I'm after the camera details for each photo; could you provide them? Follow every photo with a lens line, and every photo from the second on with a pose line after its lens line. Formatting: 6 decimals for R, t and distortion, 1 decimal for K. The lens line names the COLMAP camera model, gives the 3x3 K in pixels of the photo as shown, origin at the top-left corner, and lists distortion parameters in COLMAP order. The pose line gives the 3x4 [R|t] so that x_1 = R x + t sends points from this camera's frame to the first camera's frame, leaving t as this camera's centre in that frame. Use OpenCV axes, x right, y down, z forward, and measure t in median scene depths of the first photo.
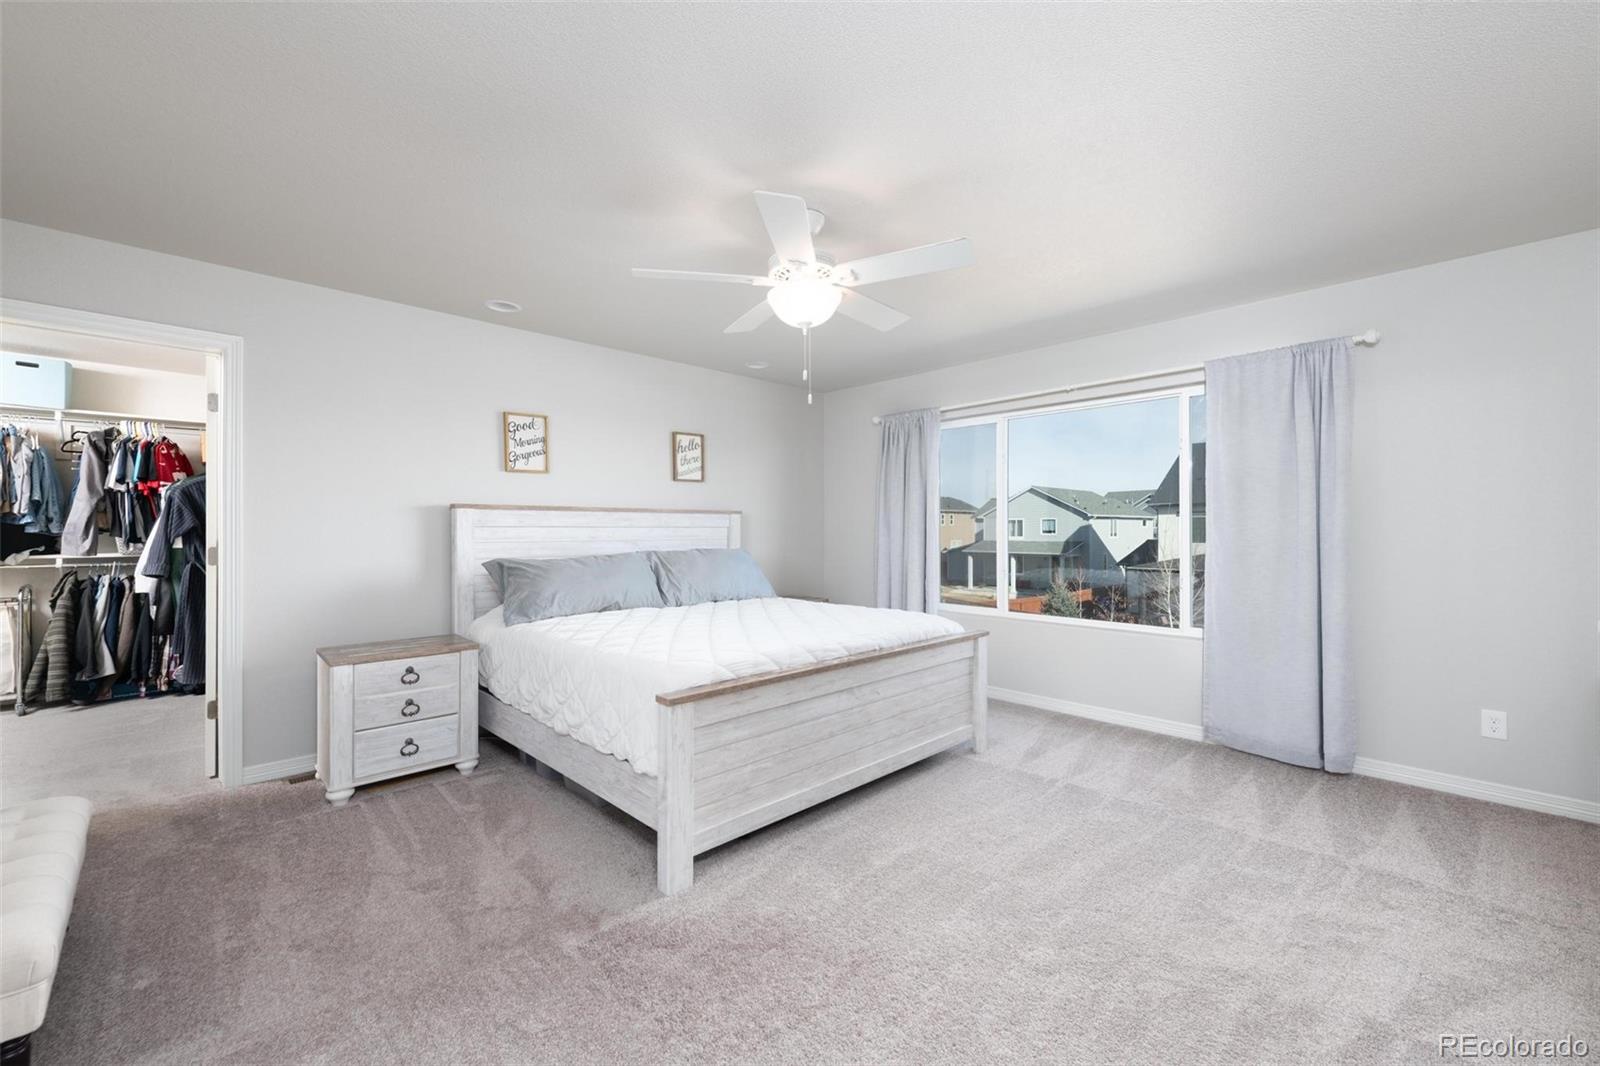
lens RADIAL K [[638.9, 0, 827.1], [0, 638.9, 538.2], [0, 0, 1]] dist [0.000937, -0.000694]
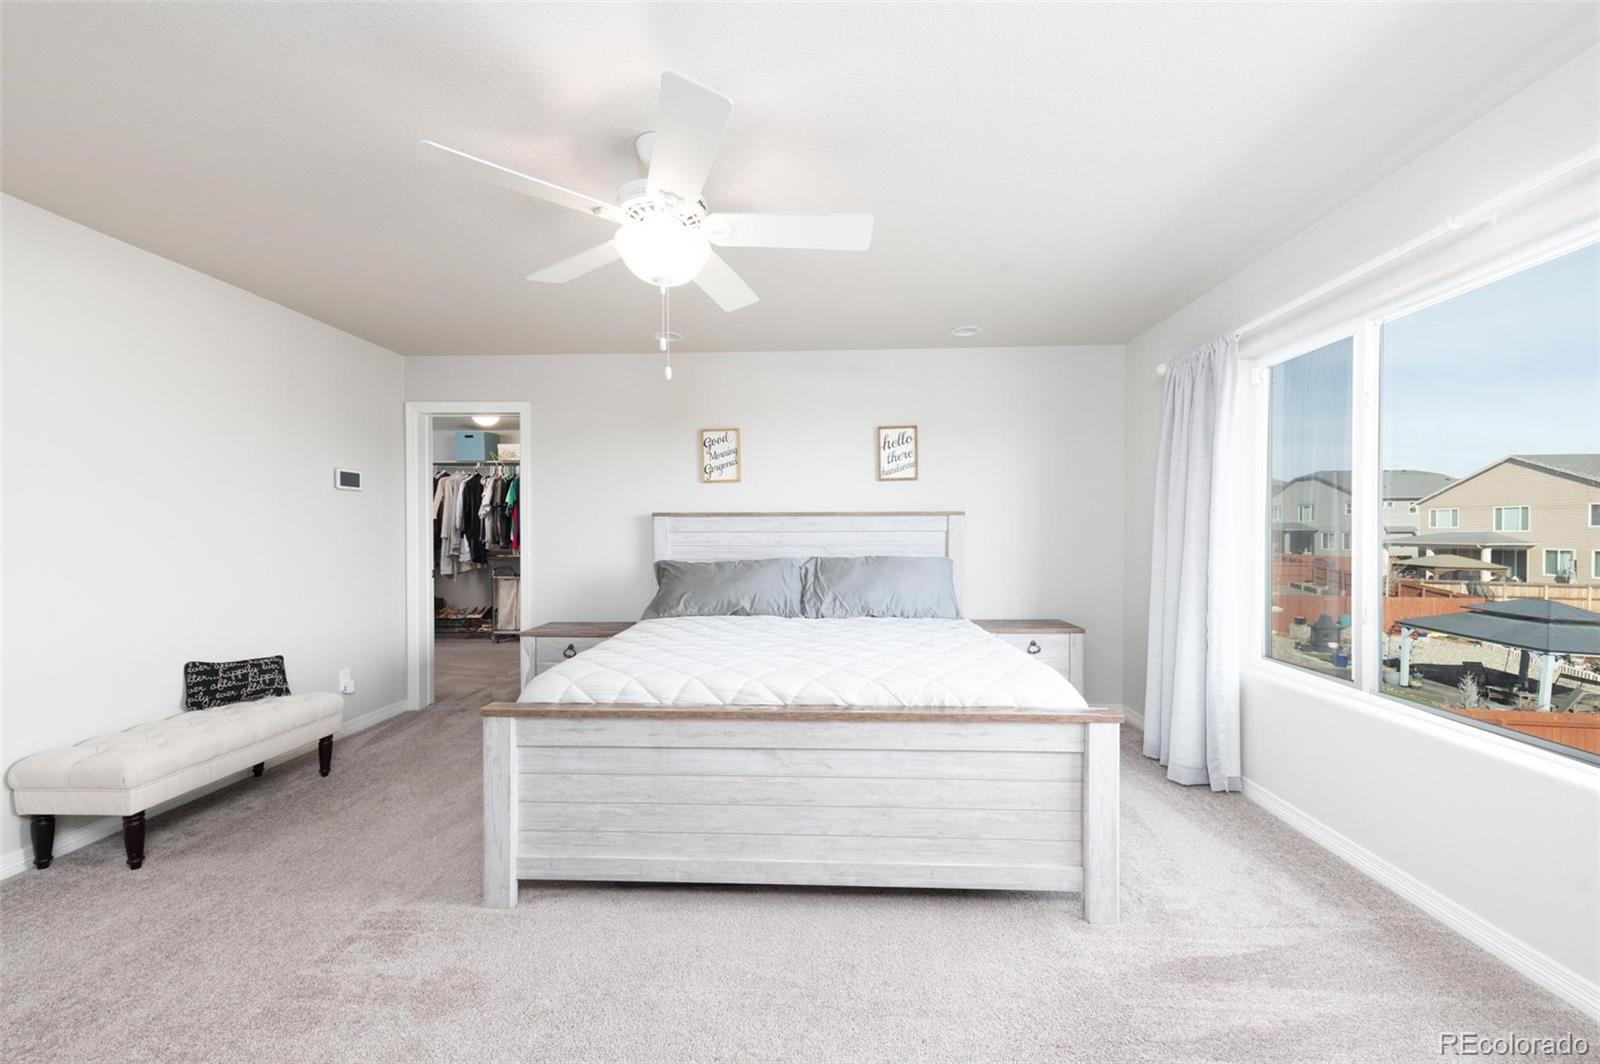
lens RADIAL K [[638.9, 0, 827.1], [0, 638.9, 537.2], [0, 0, 1]] dist [0.000937, -0.000694]
pose [[0.673673, 0.004342, -0.739017, 0.466187], [-0.006990, 0.999975, -0.000497, -0.009472], [0.738997, 0.005500, 0.673687, 0.399918]]
